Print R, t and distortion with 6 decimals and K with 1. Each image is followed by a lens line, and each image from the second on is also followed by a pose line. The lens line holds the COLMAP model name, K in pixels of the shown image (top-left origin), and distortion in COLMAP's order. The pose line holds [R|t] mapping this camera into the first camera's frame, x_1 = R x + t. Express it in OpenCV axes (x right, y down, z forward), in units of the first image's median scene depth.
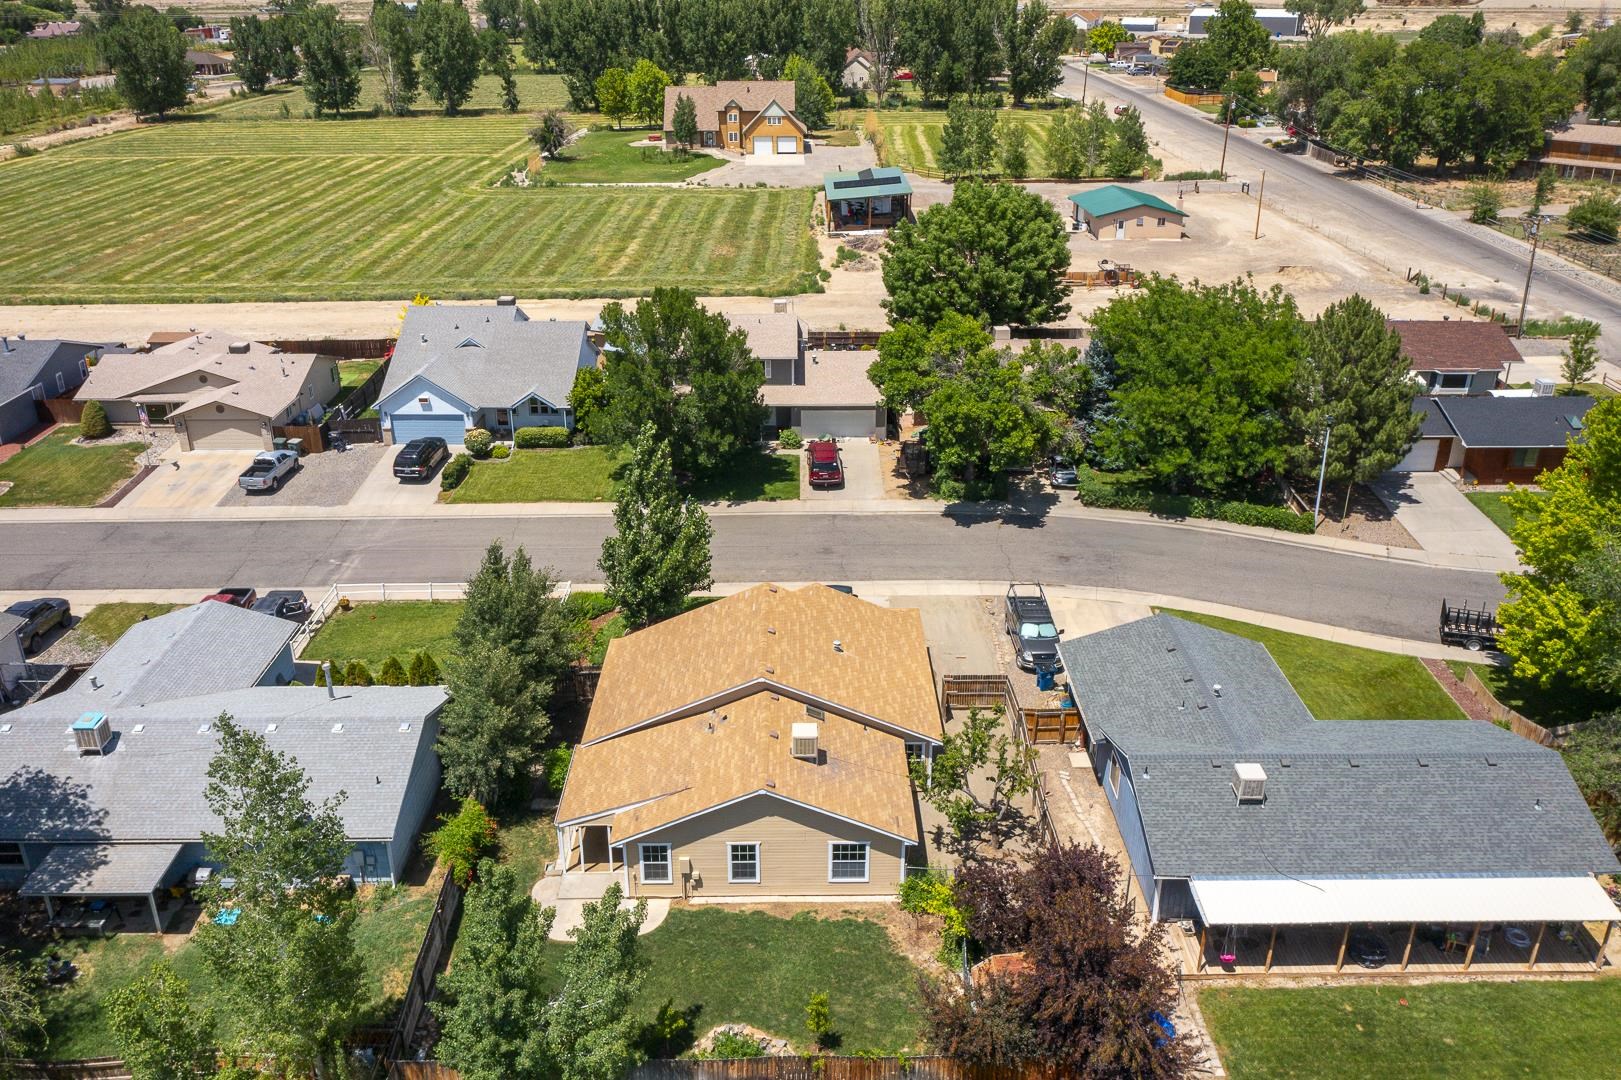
lens RADIAL K [[1285.1, 0, 810.5], [0, 1285.1, 540.0], [0, 0, 1]] dist [-0.006855, -0.000715]
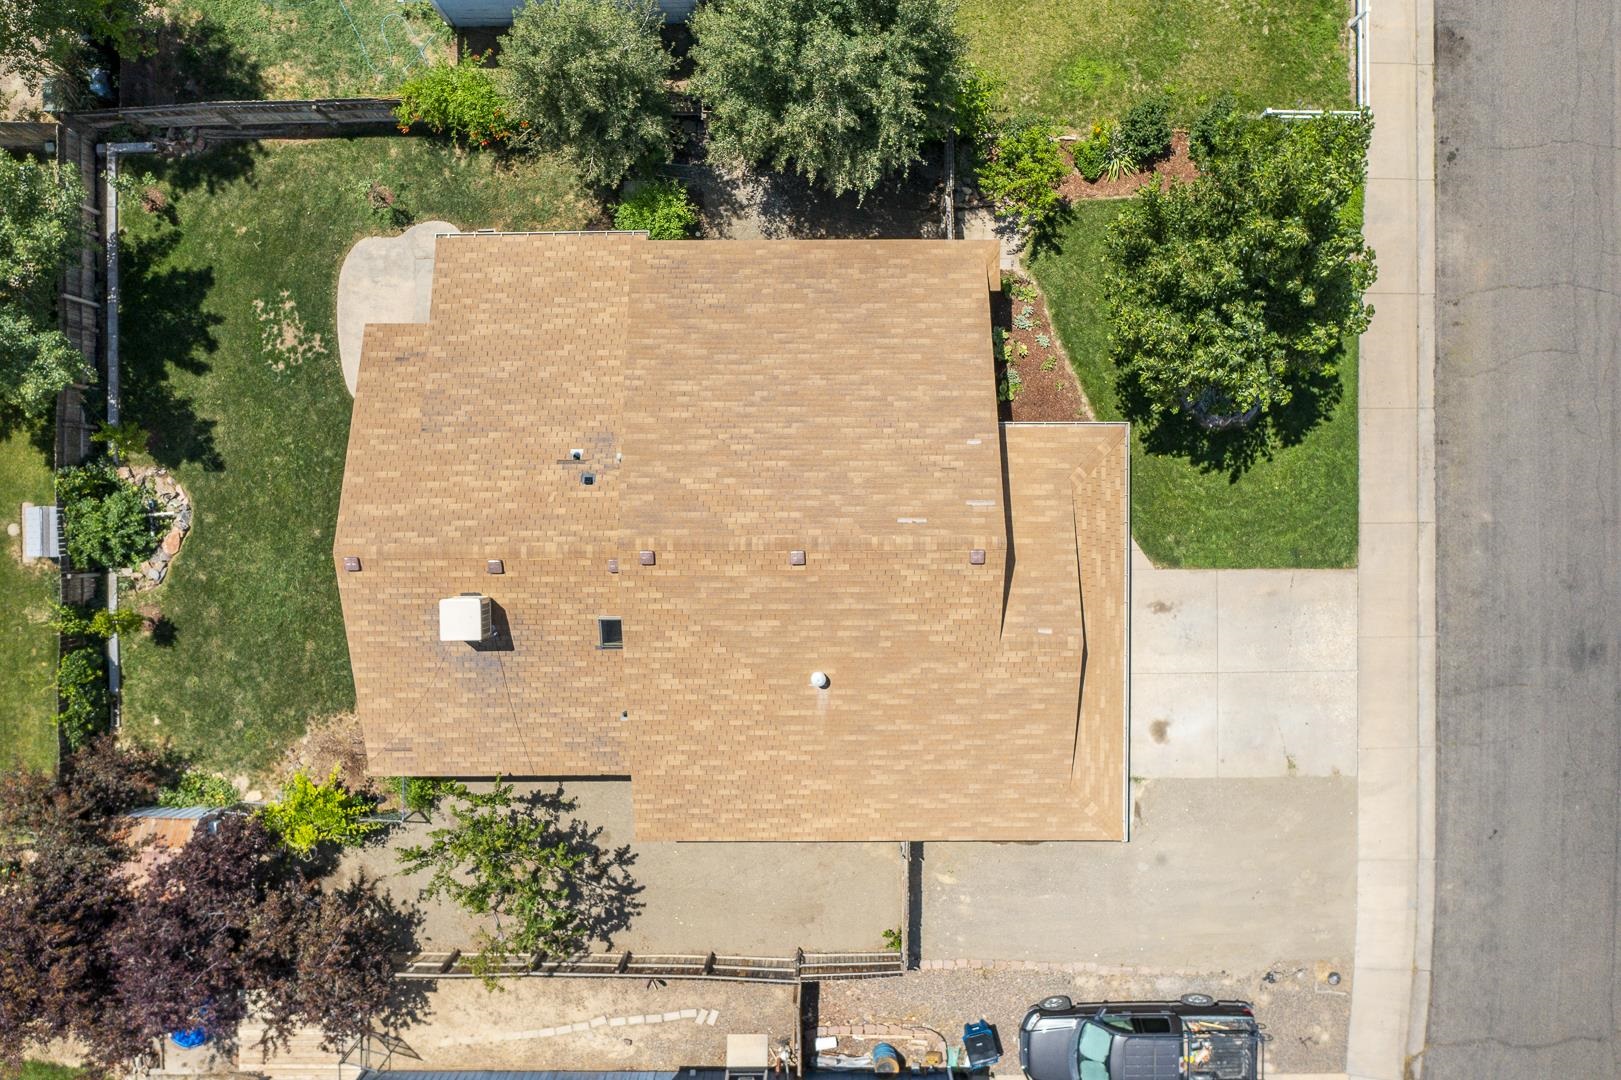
lens RADIAL K [[1281.2, 0, 815.8], [0, 1281.2, 534.2], [0, 0, 1]] dist [-0.007279, -0.001520]
pose [[-0.005102, 0.999888, 0.014059, -0.032515], [-0.404502, -0.014922, 0.914415, -0.280387], [0.914523, -0.001021, 0.404533, 0.547864]]
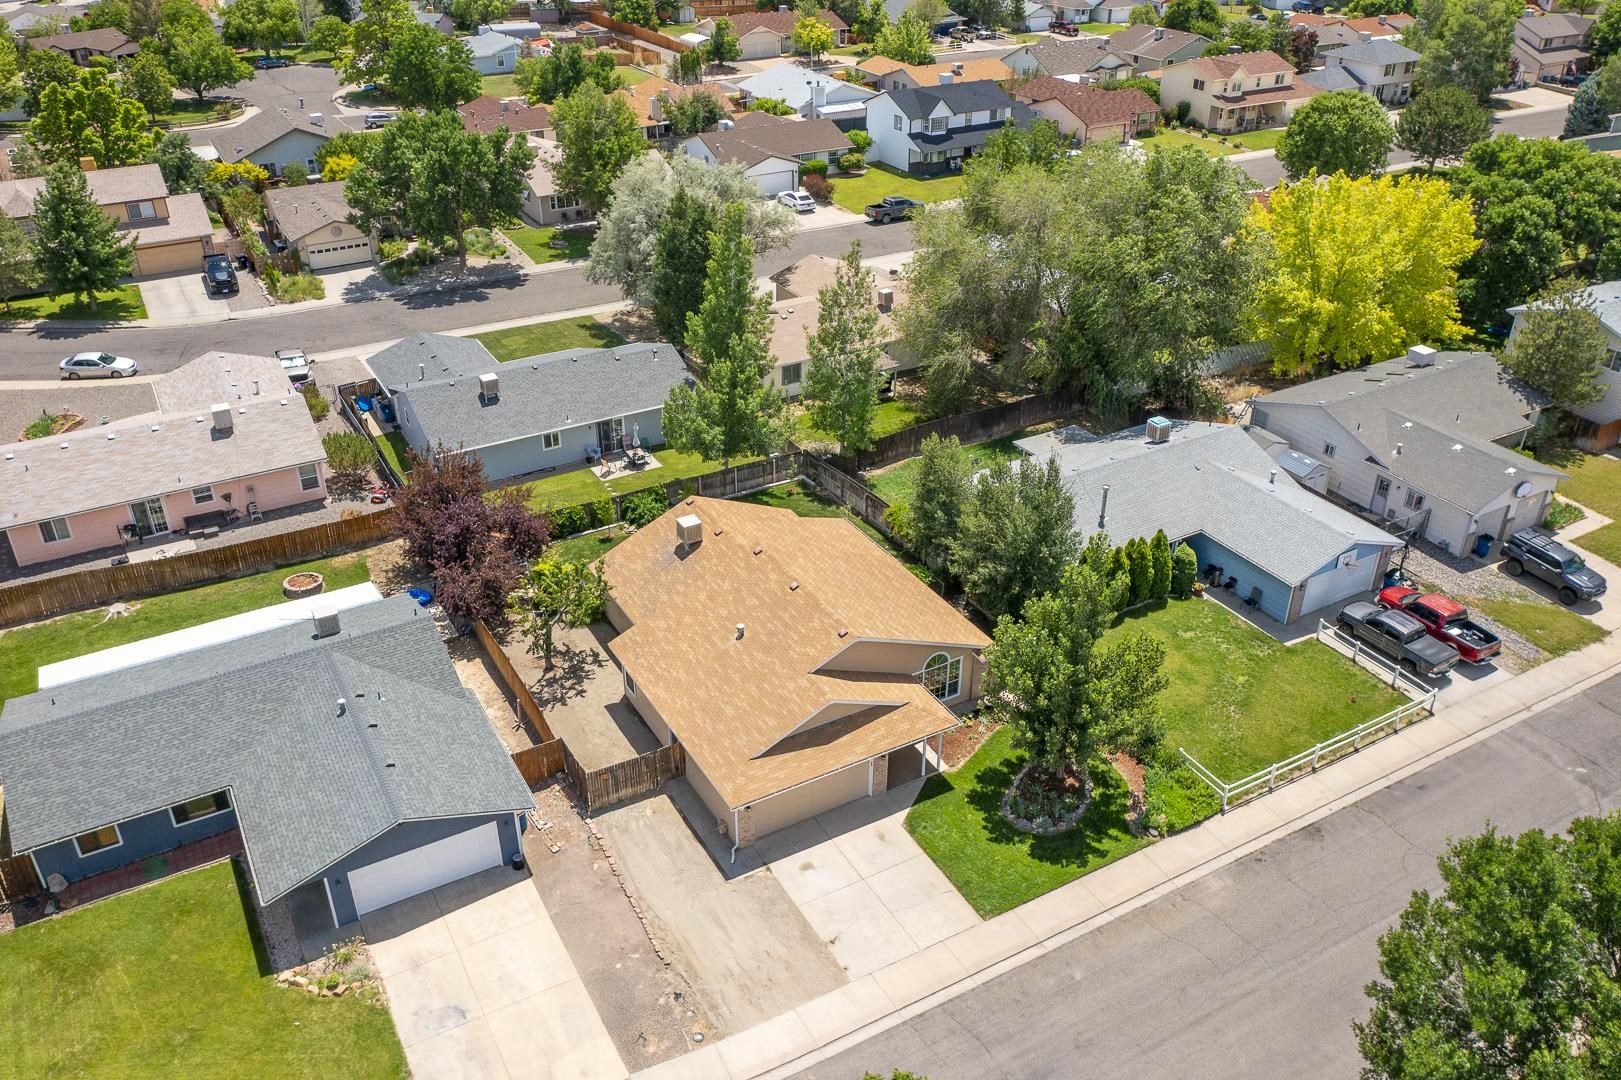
lens RADIAL K [[1285.1, 0, 810.5], [0, 1285.1, 540.0], [0, 0, 1]] dist [-0.006855, -0.000715]
pose [[-0.872609, 0.245148, -0.422441, 0.254424], [-0.200373, 0.609100, 0.767364, -0.492792], [0.445426, 0.754255, -0.482385, 1.002905]]
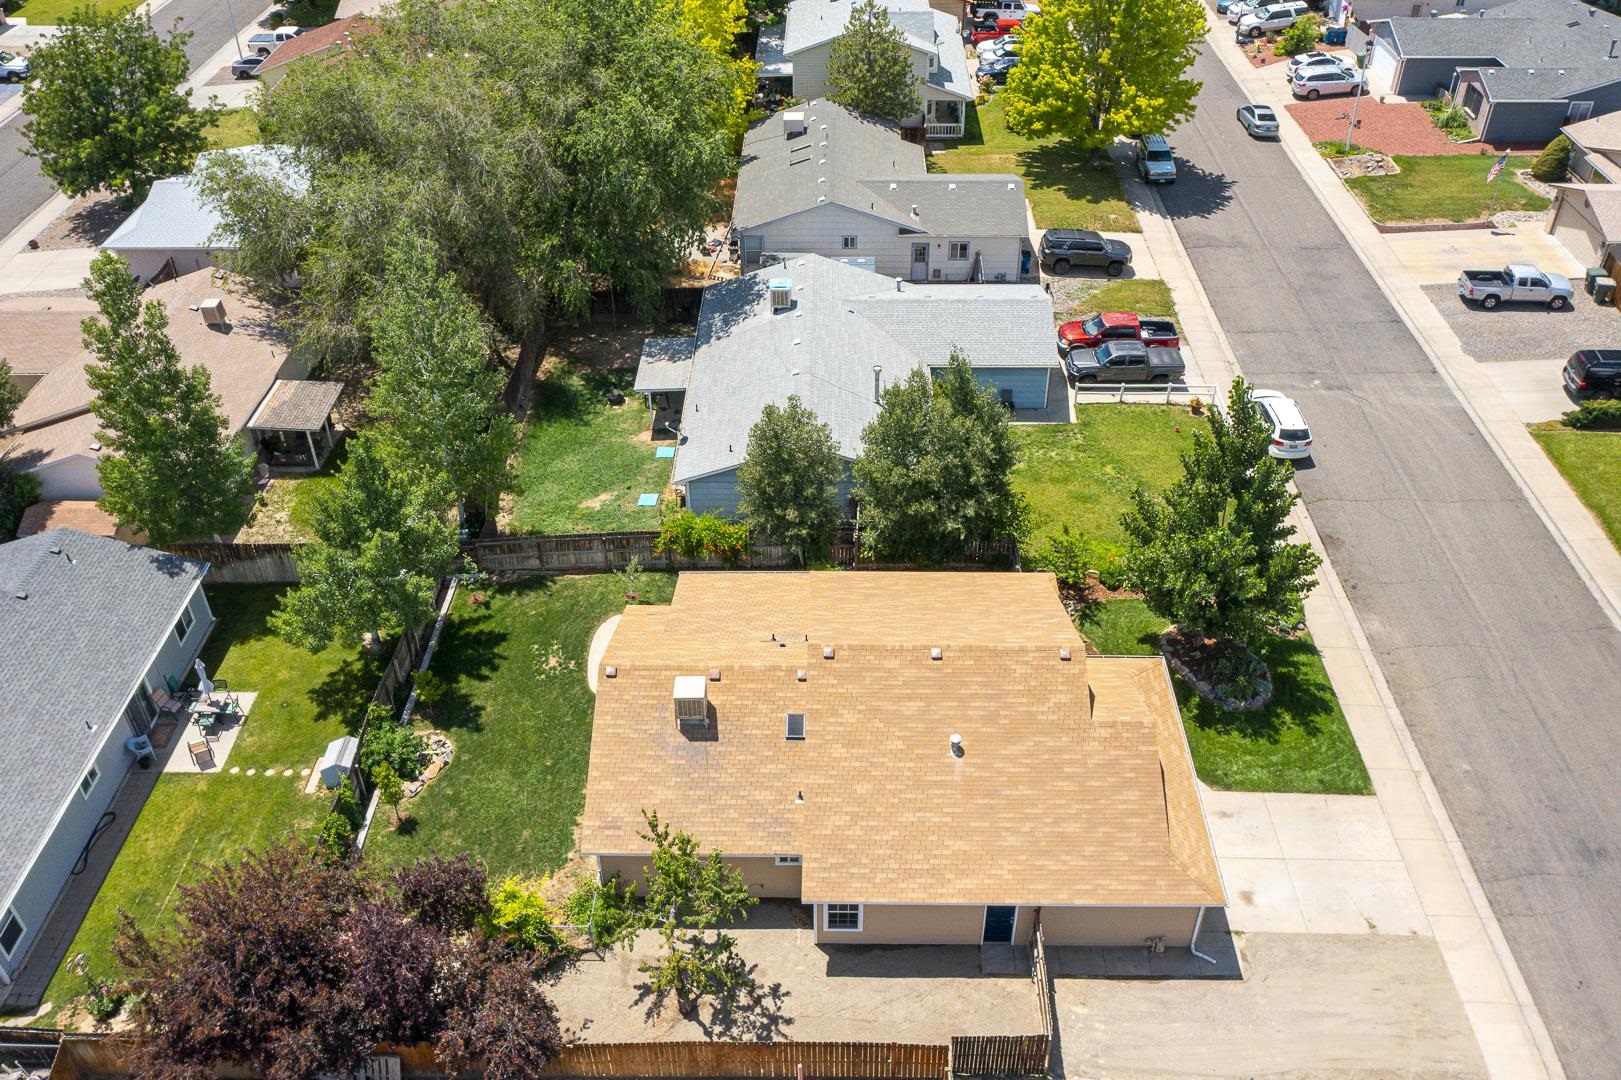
lens RADIAL K [[1336.6, 0, 810.5], [0, 1336.6, 540.0], [0, 0, 1]] dist [-0.012037, 0.002096]
pose [[-0.026334, 0.615342, -0.787820, 0.364110], [-0.399122, 0.716081, 0.572651, -0.262355], [0.916519, 0.329517, 0.226739, 0.509851]]
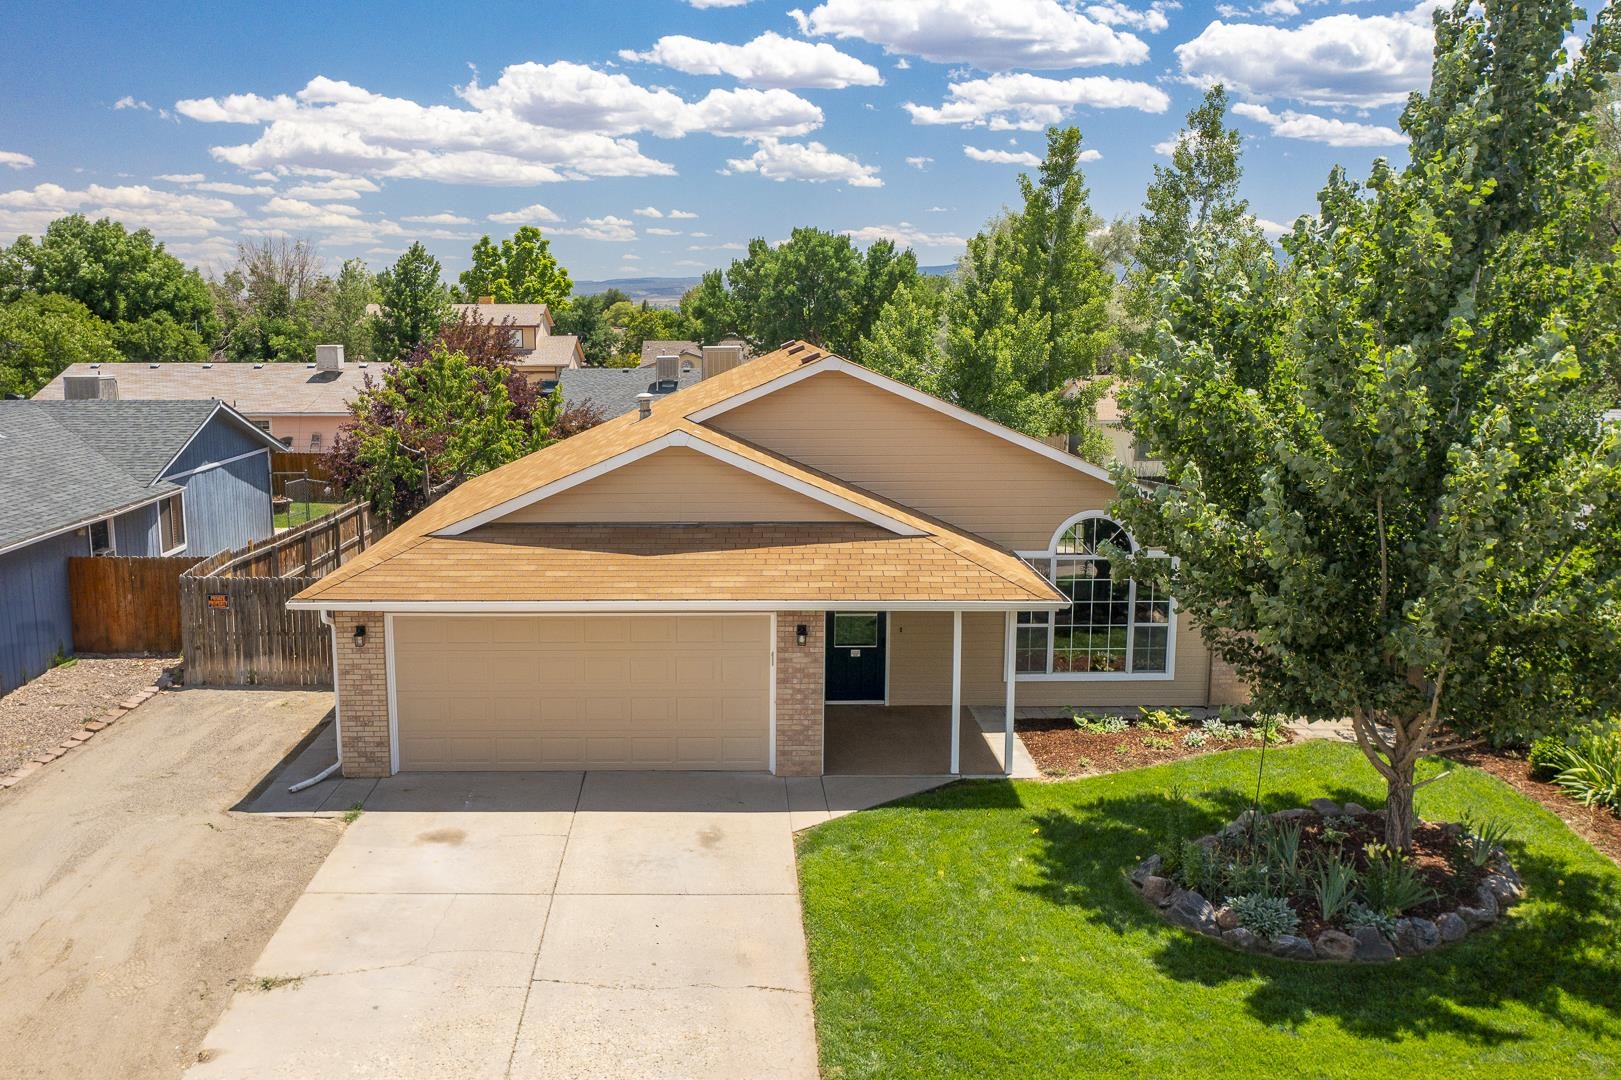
lens RADIAL K [[1345.8, 0, 731.9], [0, 1345.8, 536.9], [0, 0, 1]] dist [-0.013907, 0.003073]
pose [[-0.999997, 0.000167, 0.002497, -0.006477], [0.001520, 0.833219, 0.552941, -0.089518], [-0.001988, 0.552943, -0.833217, 0.974408]]
